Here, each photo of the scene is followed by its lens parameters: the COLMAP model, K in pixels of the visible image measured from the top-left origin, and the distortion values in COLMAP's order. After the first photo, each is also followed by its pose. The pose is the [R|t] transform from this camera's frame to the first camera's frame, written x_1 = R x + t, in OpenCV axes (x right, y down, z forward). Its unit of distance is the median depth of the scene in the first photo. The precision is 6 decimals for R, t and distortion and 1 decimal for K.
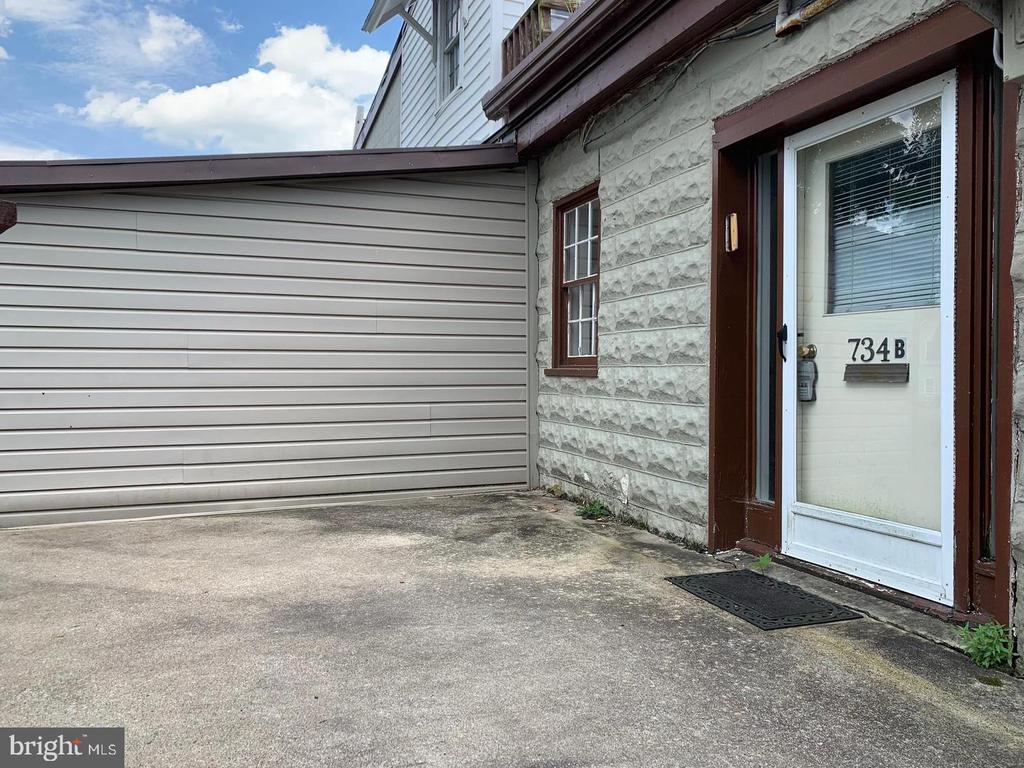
lens RADIAL K [[796.3, 0, 511.8], [0, 796.3, 386.4], [0, 0, 1]] dist [0.057949, -0.068820]
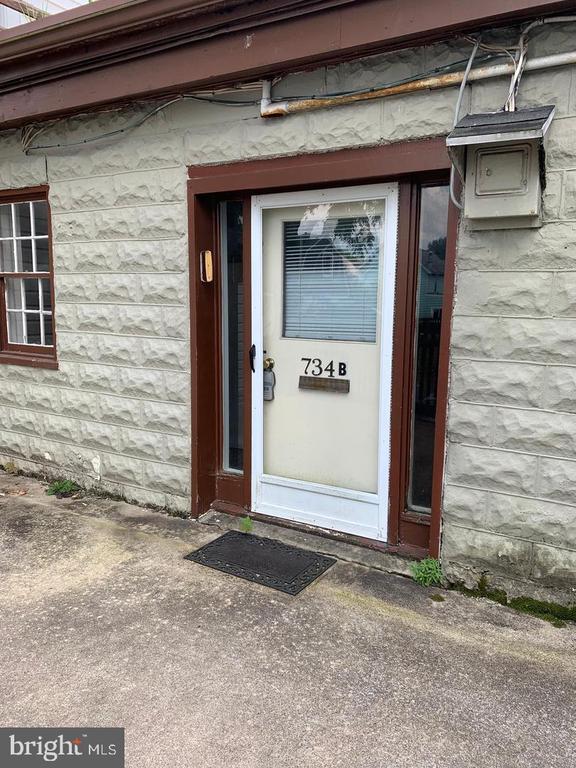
lens RADIAL K [[597.2, 0, 285.3], [0, 597.2, 385.8], [0, 0, 1]] dist [0.057949, -0.068820]
pose [[0.779233, -0.096420, 0.619273, -0.230165], [0.004348, 0.988903, 0.148500, -0.155375], [-0.626719, -0.113023, 0.771005, 0.210171]]
